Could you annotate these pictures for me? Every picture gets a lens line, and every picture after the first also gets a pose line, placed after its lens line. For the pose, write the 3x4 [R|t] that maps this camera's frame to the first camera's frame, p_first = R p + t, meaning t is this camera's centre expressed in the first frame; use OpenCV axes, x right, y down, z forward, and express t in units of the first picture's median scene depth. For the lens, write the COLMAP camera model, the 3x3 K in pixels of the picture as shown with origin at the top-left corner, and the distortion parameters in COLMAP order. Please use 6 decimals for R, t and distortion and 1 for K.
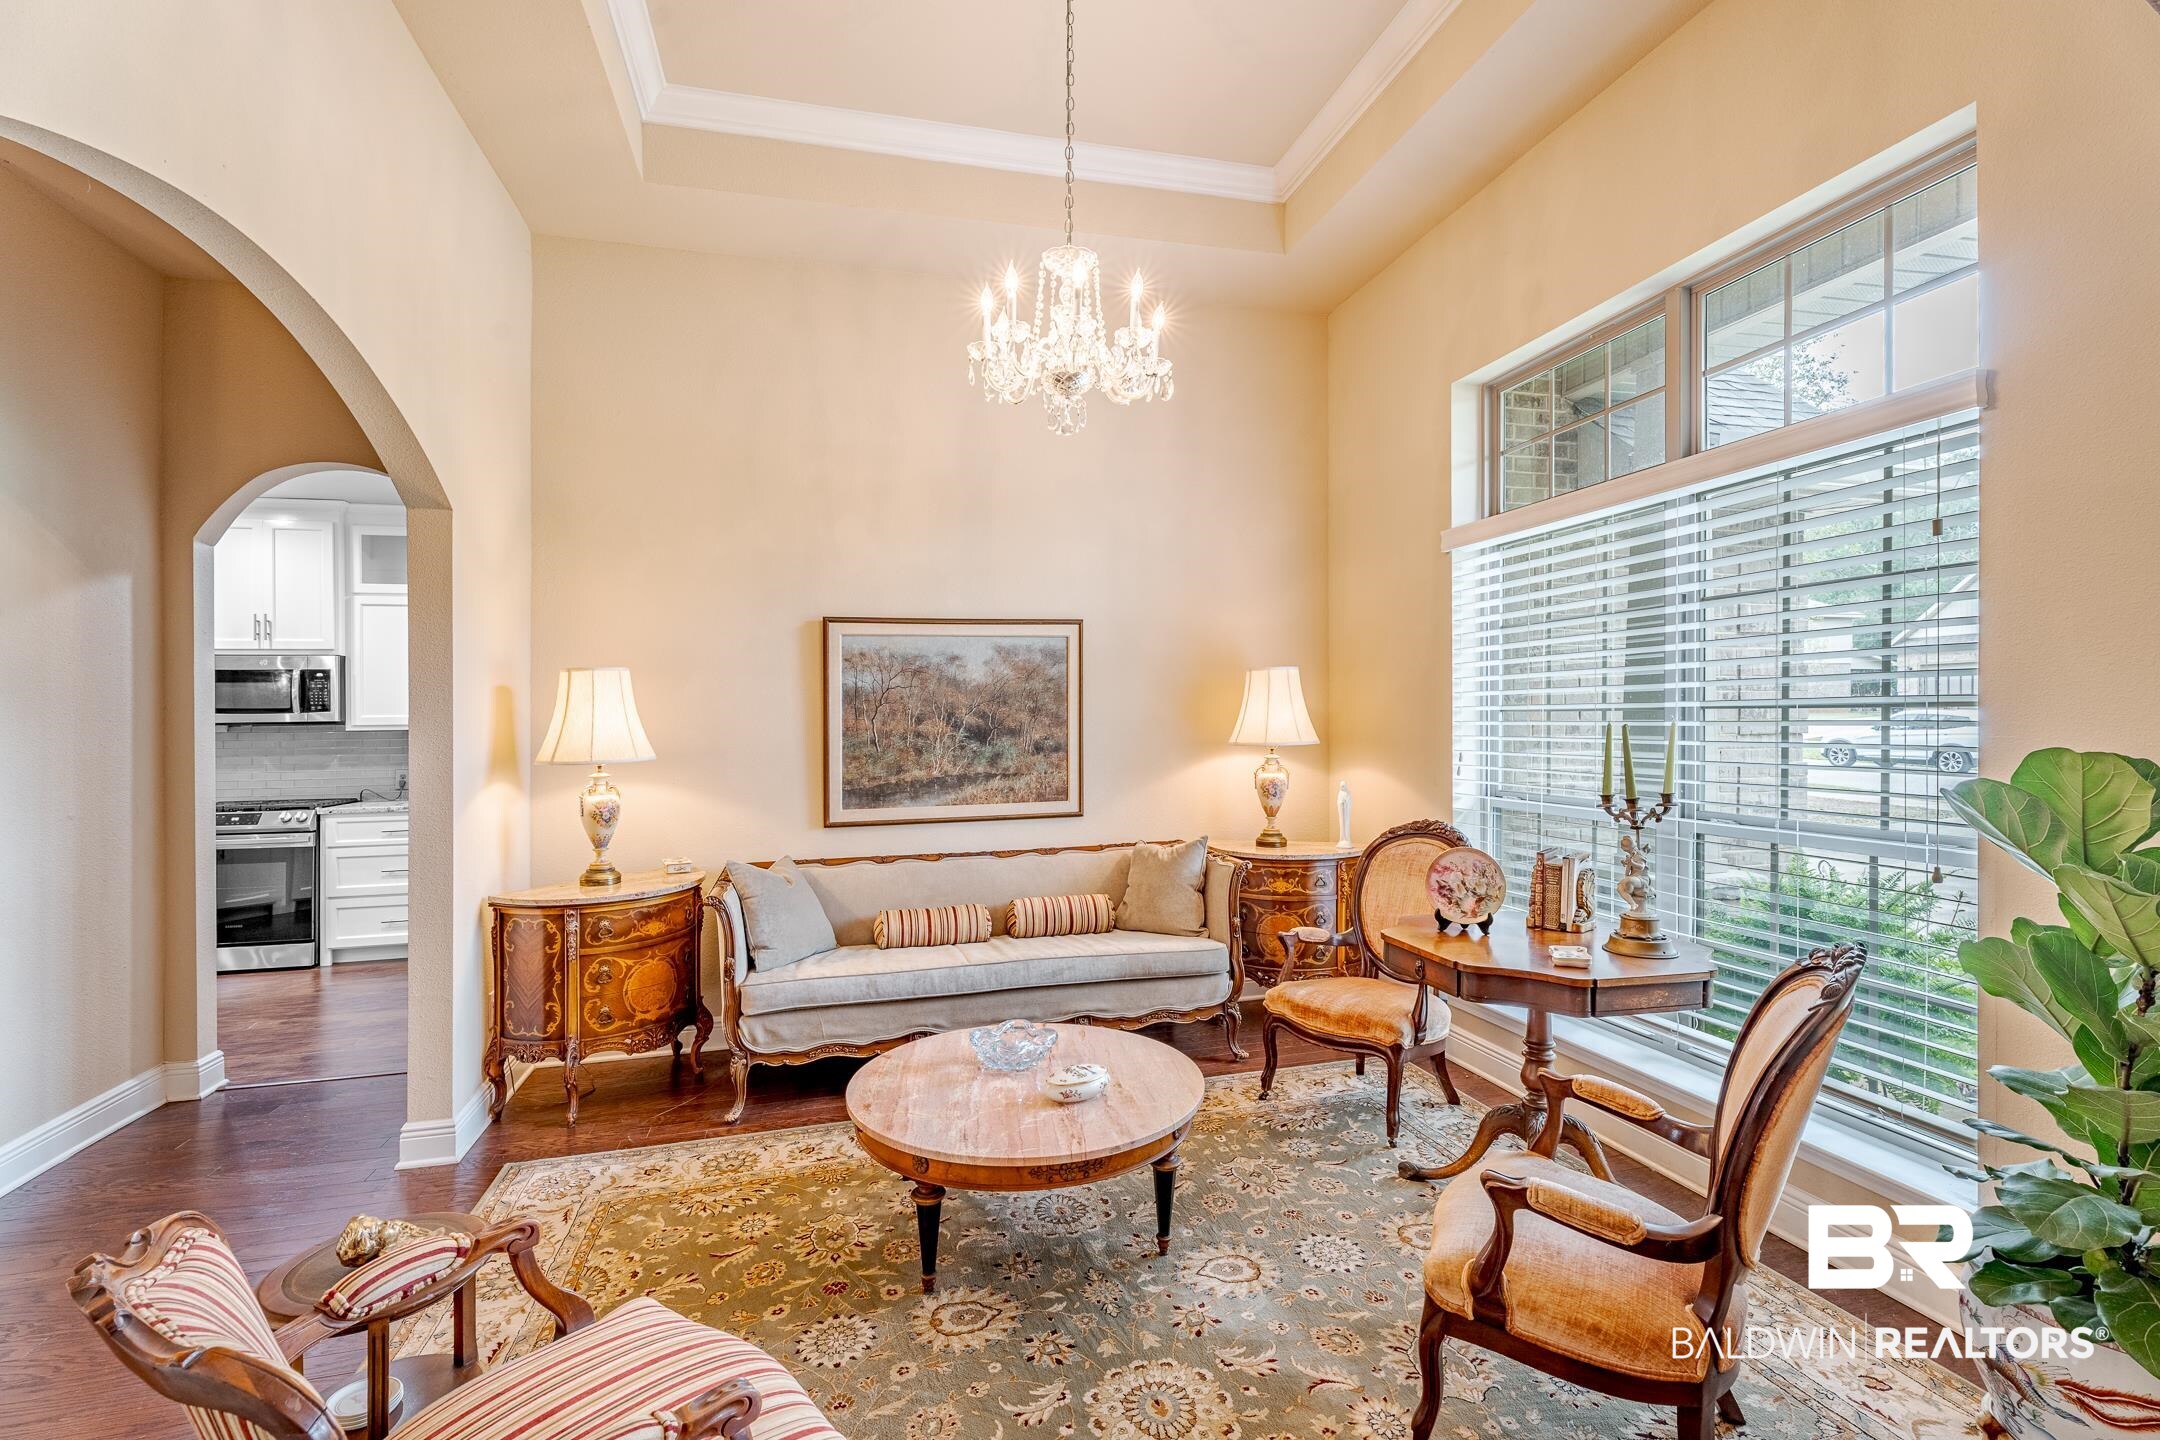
lens RADIAL K [[979.4, 0, 1080.0], [0, 979.4, 720.0], [0, 0, 1]] dist [0.001505, 0.000350]
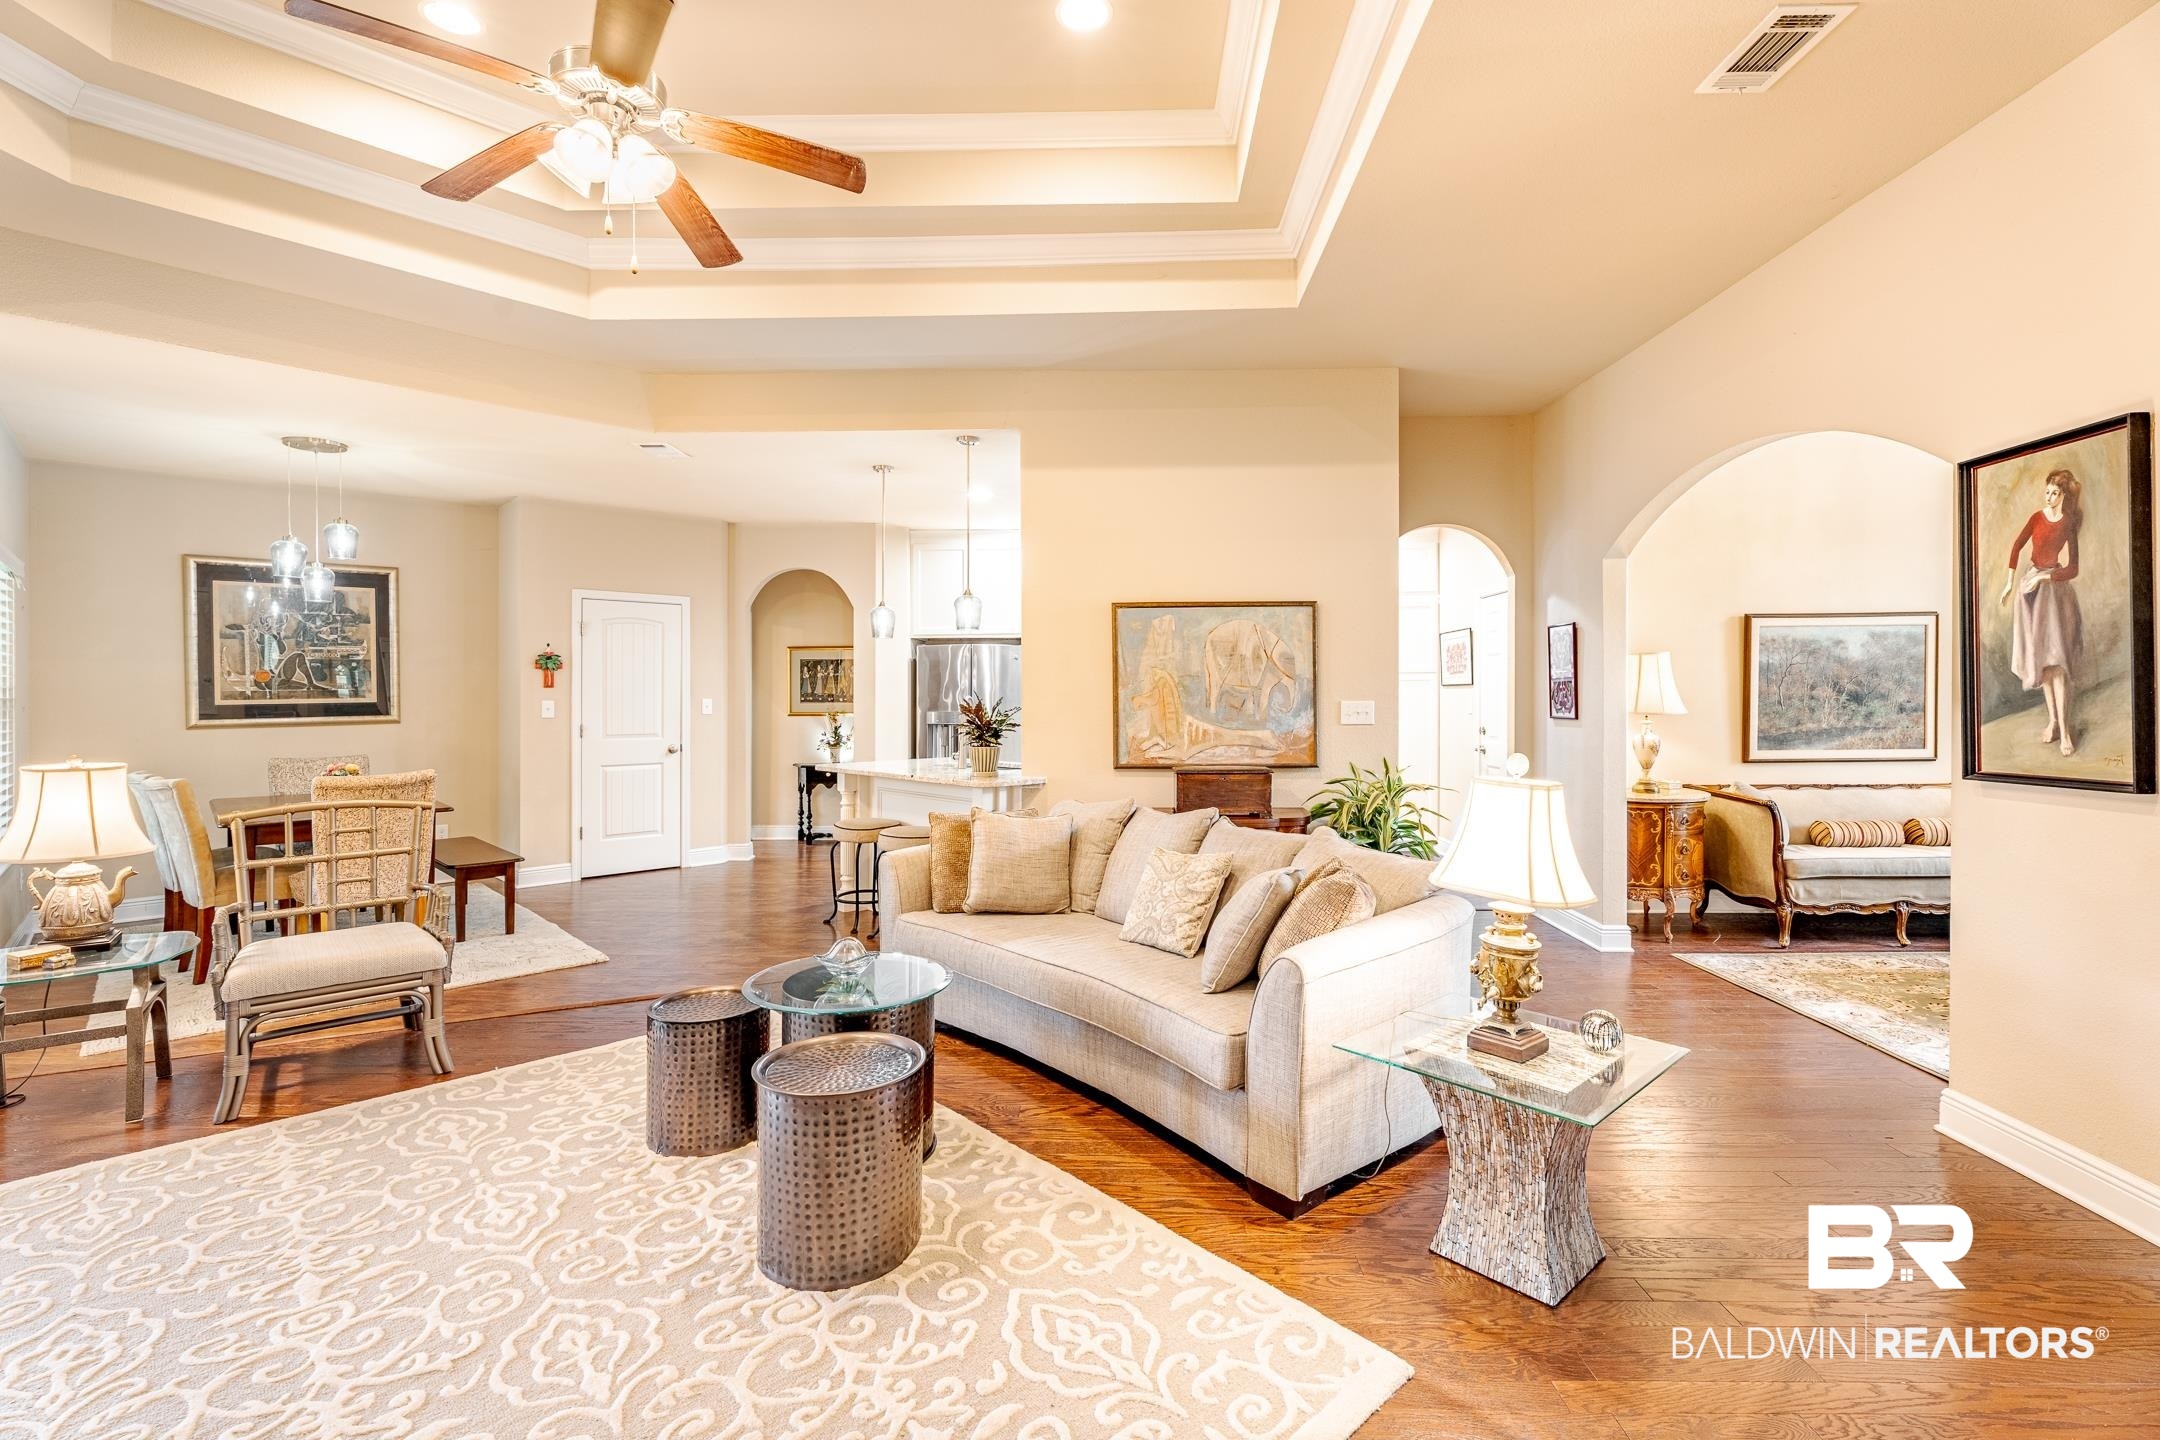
lens RADIAL K [[975.8, 0, 1105.8], [0, 975.8, 696.2], [0, 0, 1]] dist [0.001920, 0.000330]
pose [[0.964717, 0.007653, -0.263177, -0.755600], [-0.005859, 0.999954, 0.007602, 0.008149], [0.263223, -0.005791, 0.964718, -0.583179]]
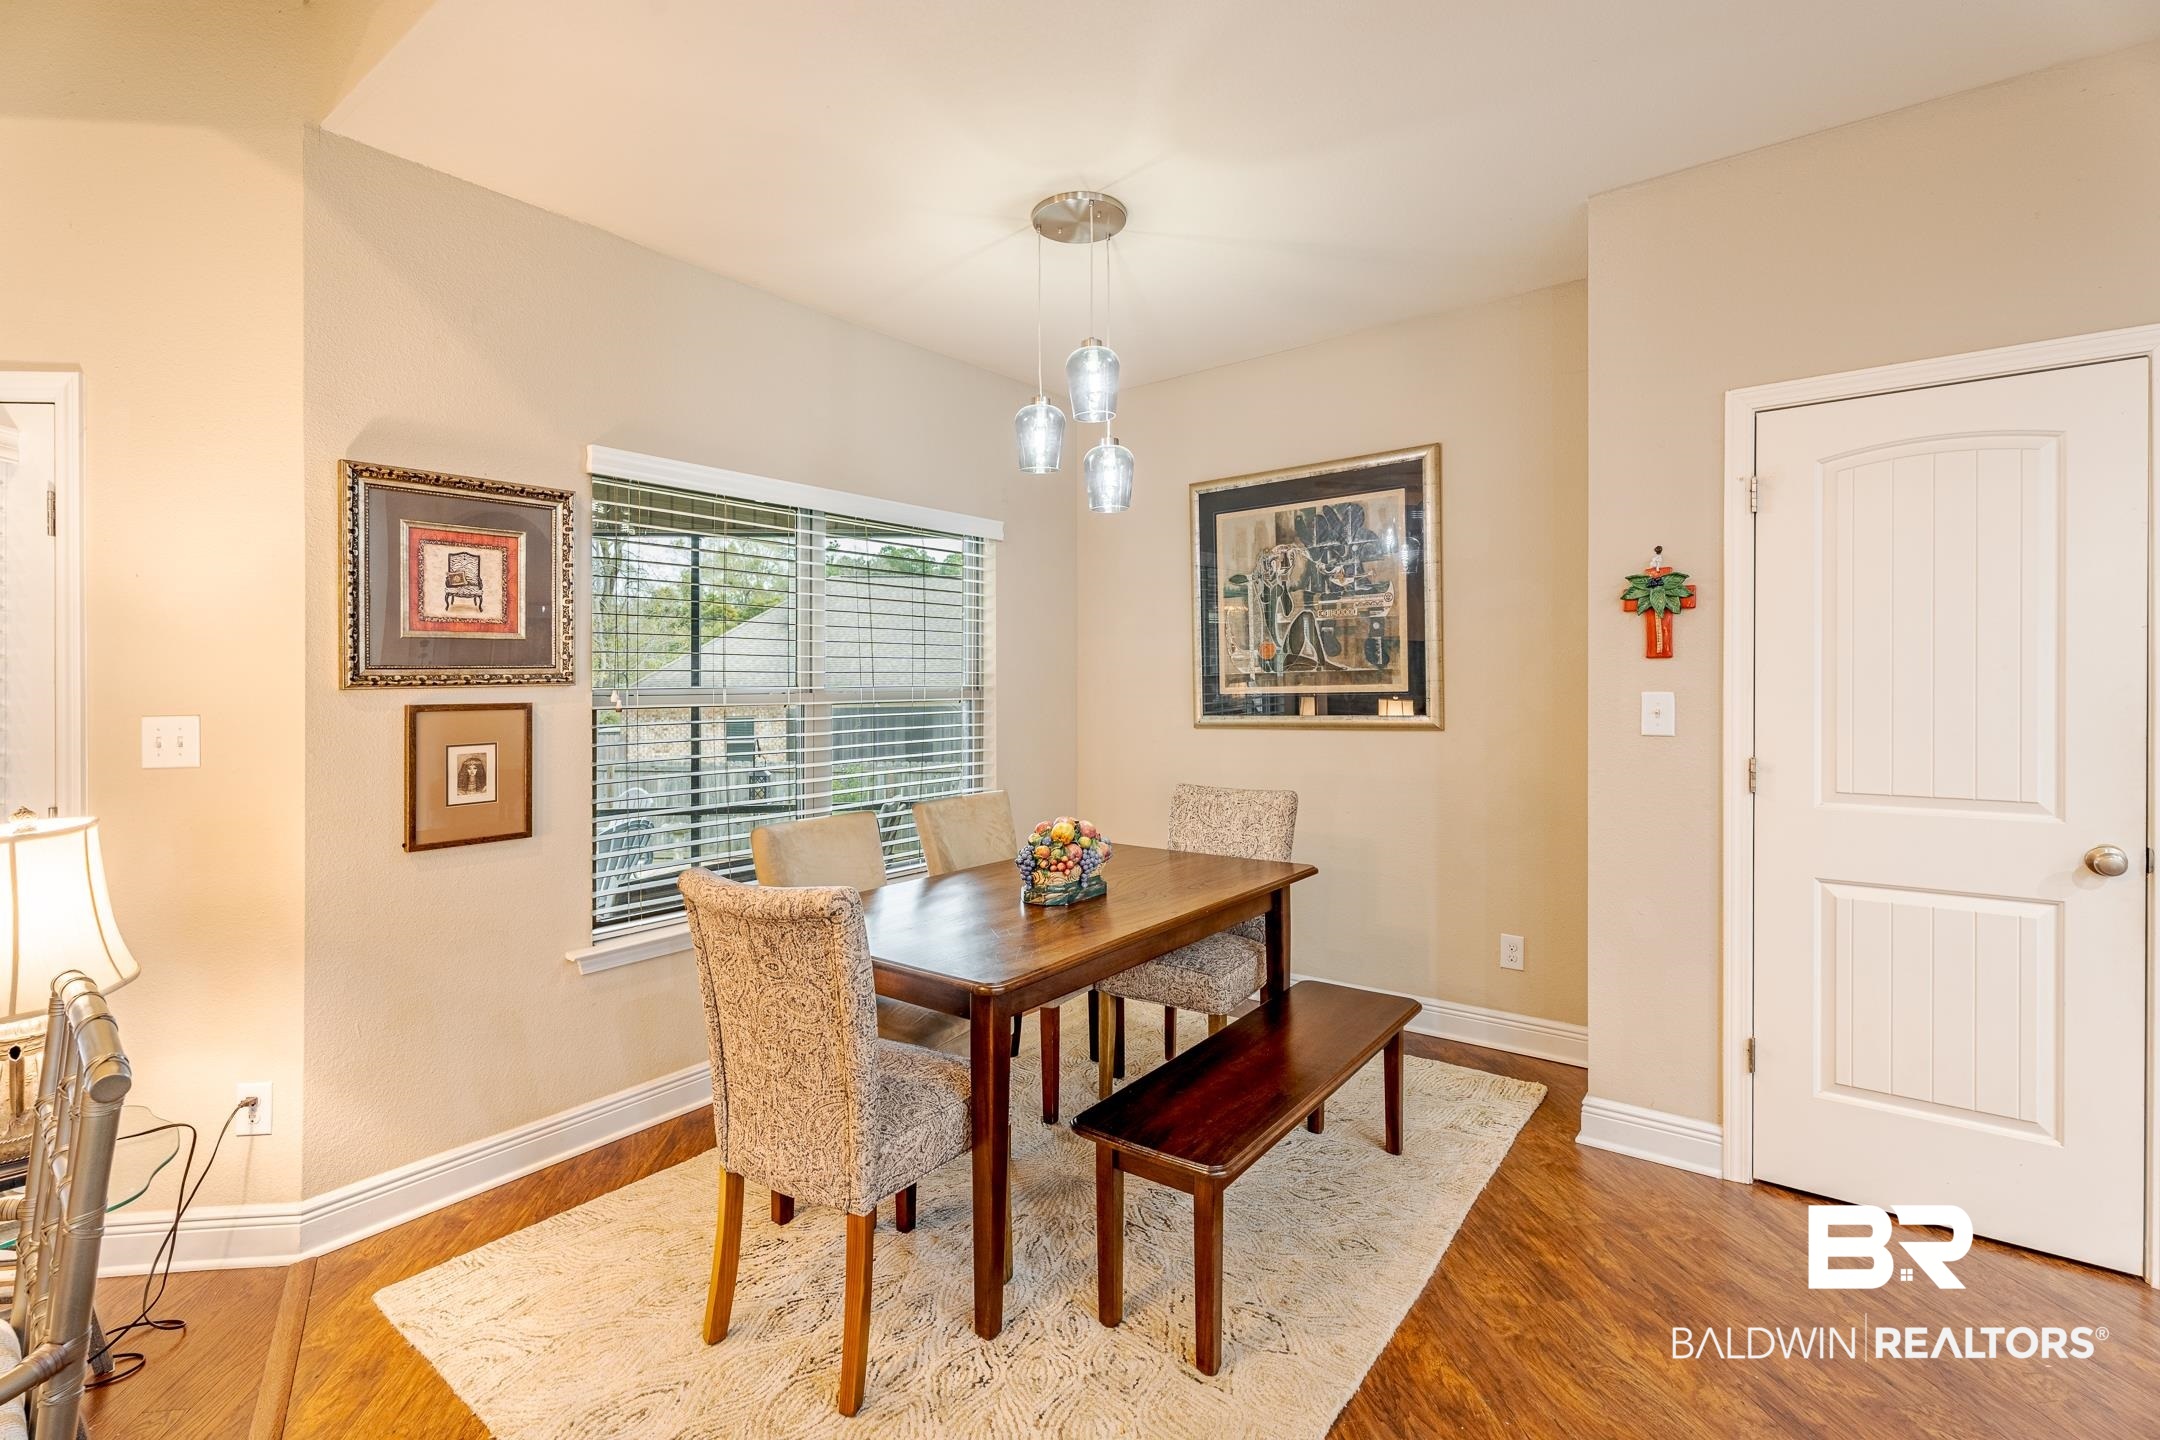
lens RADIAL K [[960.7, 0, 1073.4], [0, 960.7, 676.4], [0, 0, 1]] dist [-0.001515, -0.000074]
pose [[-0.131443, 0.005710, -0.991307, -1.389193], [0.012871, 0.999909, 0.004053, 0.015688], [0.991240, -0.012226, -0.131504, 0.419168]]
